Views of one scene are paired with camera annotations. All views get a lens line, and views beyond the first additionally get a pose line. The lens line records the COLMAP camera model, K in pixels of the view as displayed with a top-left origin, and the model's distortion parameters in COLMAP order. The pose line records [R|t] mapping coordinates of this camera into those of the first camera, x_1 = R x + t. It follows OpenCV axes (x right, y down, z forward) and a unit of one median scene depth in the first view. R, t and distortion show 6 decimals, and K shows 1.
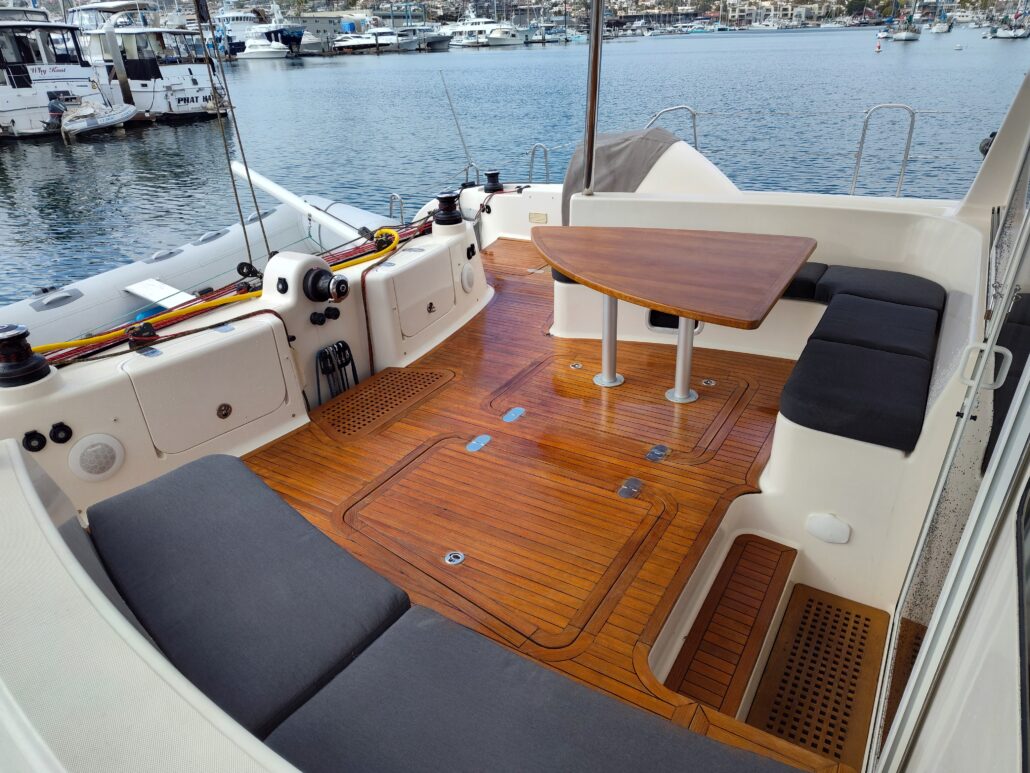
lens RADIAL K [[727.2, 0, 514.1], [0, 727.2, 398.0], [0, 0, 1]] dist [0.019625, -0.006568]
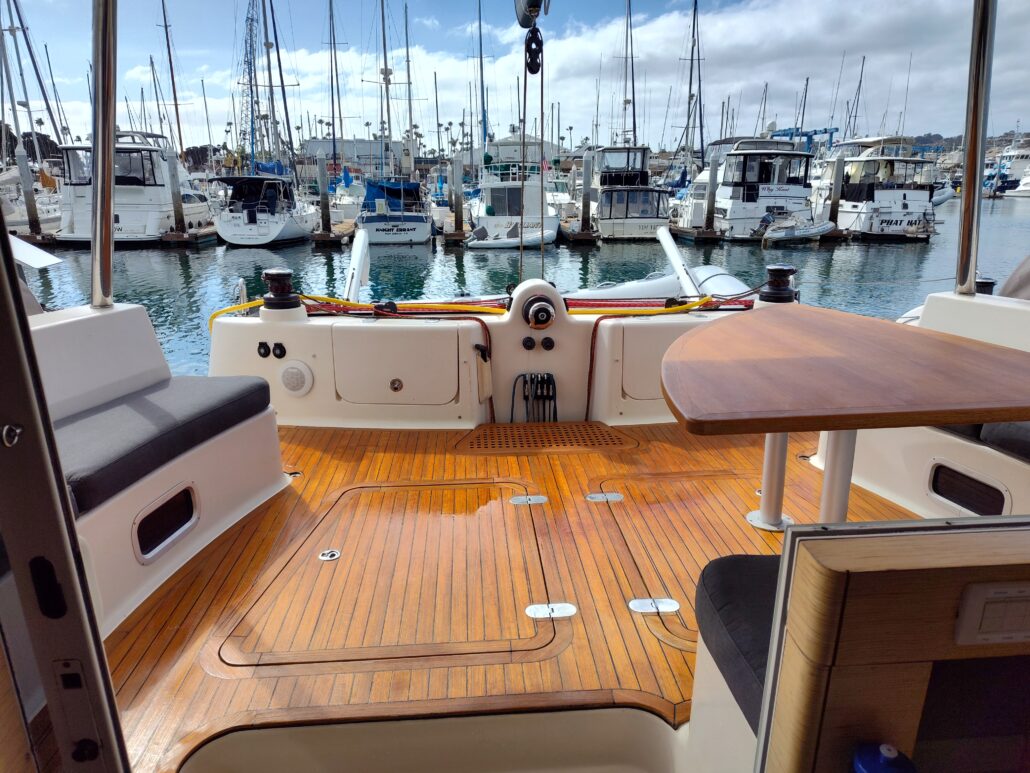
lens RADIAL K [[701.7, 0, 513.3], [0, 701.7, 397.2], [0, 0, 1]] dist [0.058690, -0.069856]
pose [[0.563907, 0.266505, -0.781655, 0.098075], [-0.389506, 0.920439, 0.032824, -0.012314], [0.728213, 0.285949, 0.622847, 0.076462]]
